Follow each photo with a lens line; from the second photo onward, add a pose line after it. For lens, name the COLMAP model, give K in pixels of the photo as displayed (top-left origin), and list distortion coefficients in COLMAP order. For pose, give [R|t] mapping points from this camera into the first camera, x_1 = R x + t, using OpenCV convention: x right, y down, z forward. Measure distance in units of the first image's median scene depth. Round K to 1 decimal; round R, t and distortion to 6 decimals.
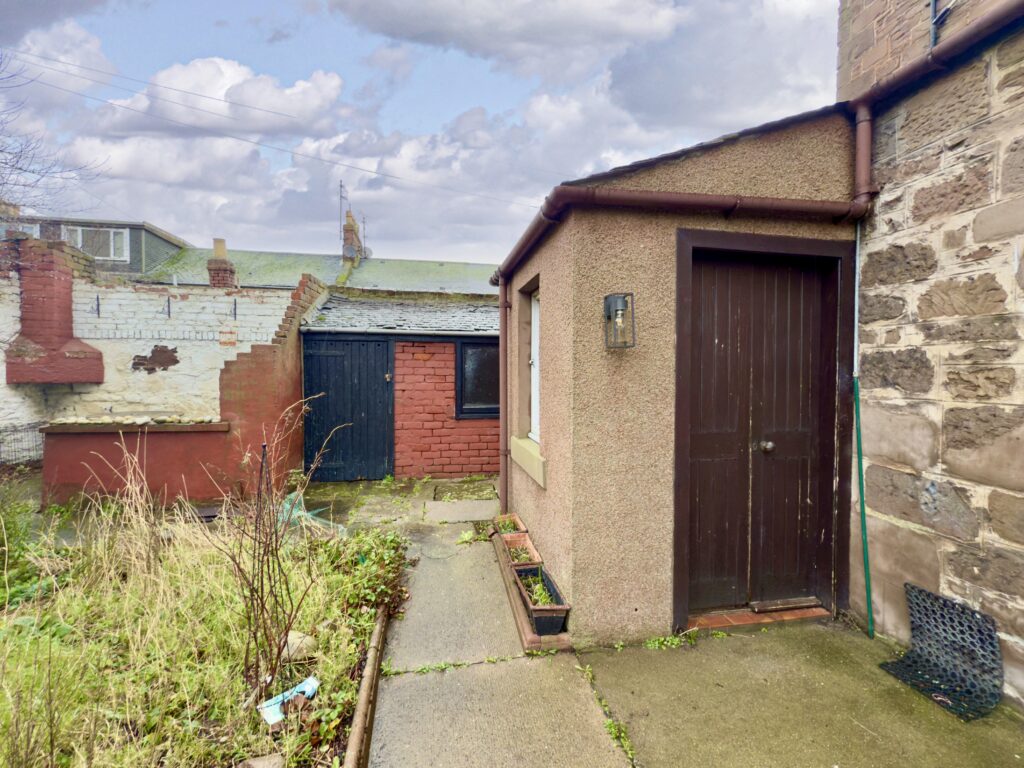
lens RADIAL K [[463.6, 0, 509.0], [0, 463.6, 382.4], [0, 0, 1]] dist [-0.000807, 0.000033]
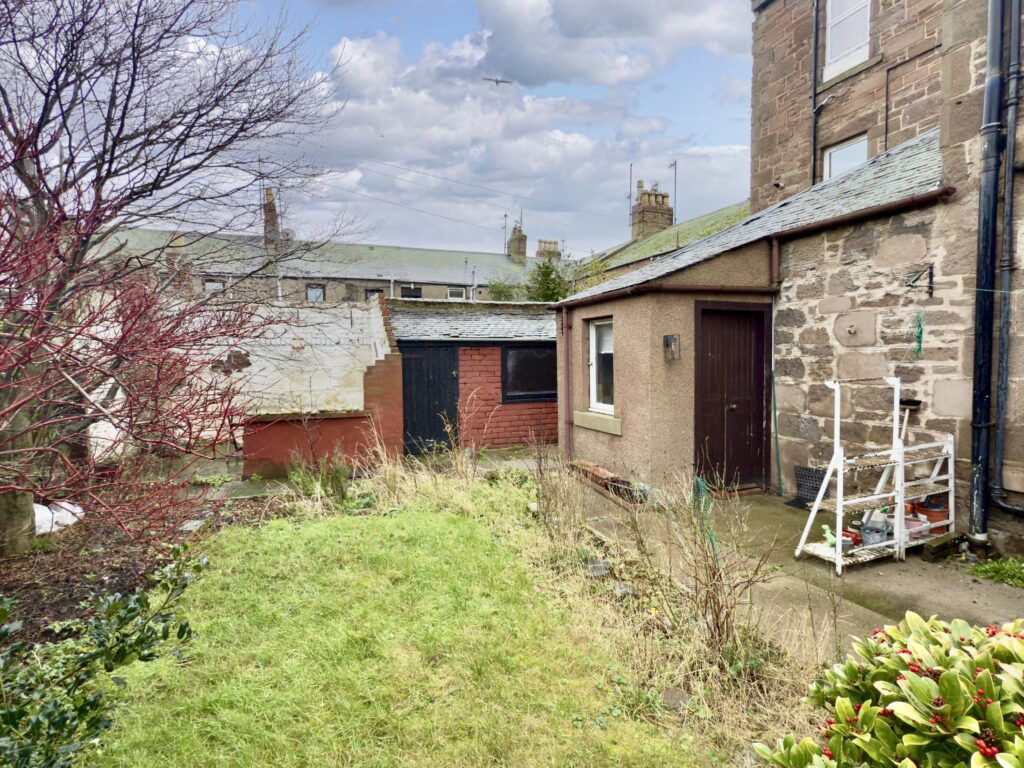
lens RADIAL K [[513.4, 0, 512.8], [0, 513.4, 382.9], [0, 0, 1]] dist [0.002799, -0.000001]
pose [[0.980809, -0.029329, 0.192753, -0.521224], [0.023834, 0.999243, 0.030762, -0.035970], [-0.193510, -0.025578, 0.980765, -0.640396]]
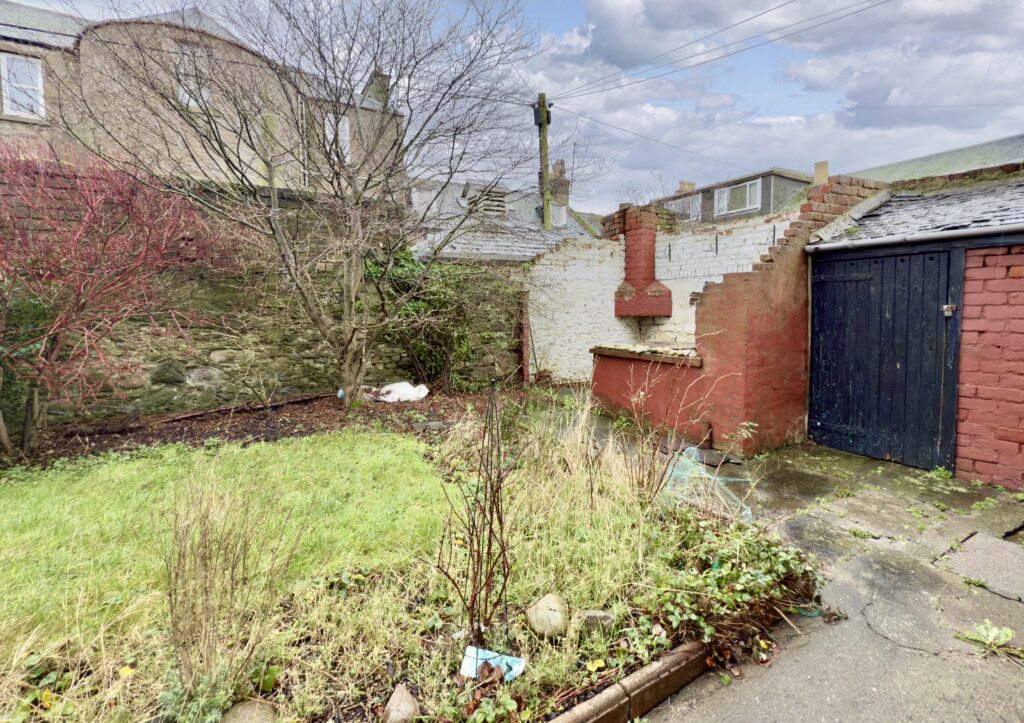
lens RADIAL K [[461.3, 0, 499.8], [0, 461.3, 338.2], [0, 0, 1]] dist [-0.000998, -0.000782]
pose [[0.341053, 0.050578, -0.938682, 0.152905], [-0.009026, 0.998682, 0.050531, 0.001776], [0.940001, -0.008762, 0.341060, 0.318527]]
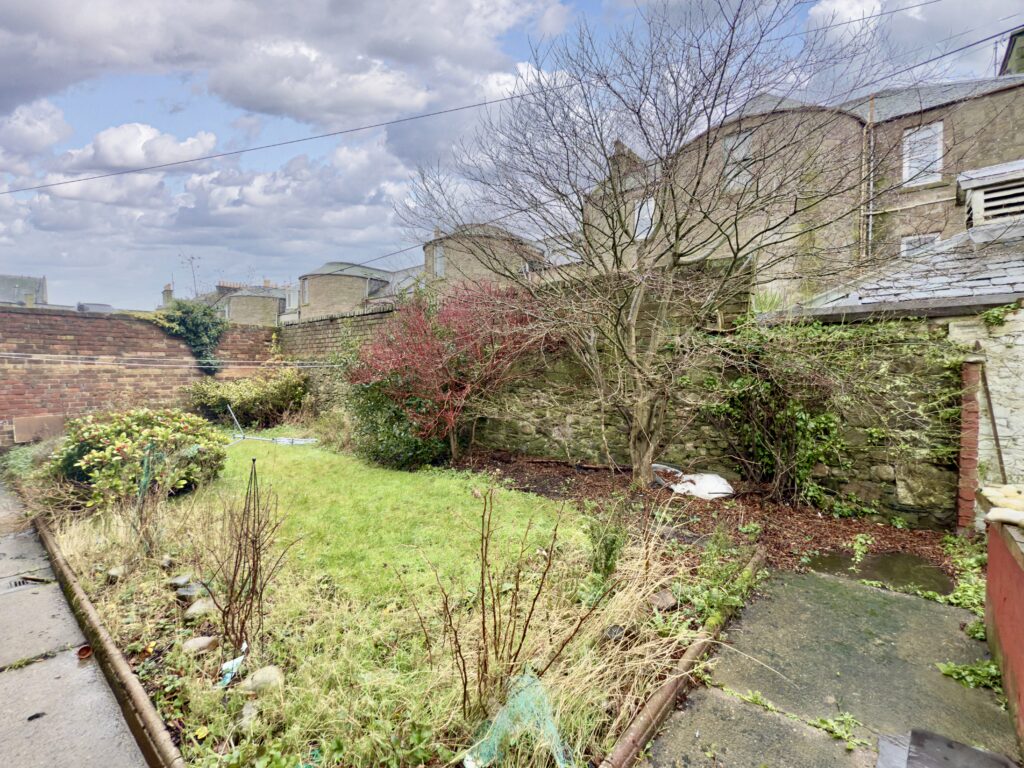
lens RADIAL K [[463.6, 0, 514.3], [0, 463.6, 379.0], [0, 0, 1]] dist [-0.000807, 0.000033]
pose [[-0.771508, 0.002737, -0.636214, -0.144497], [-0.021530, 0.999306, 0.030408, -0.062247], [0.635856, 0.037157, -0.770913, 1.157671]]
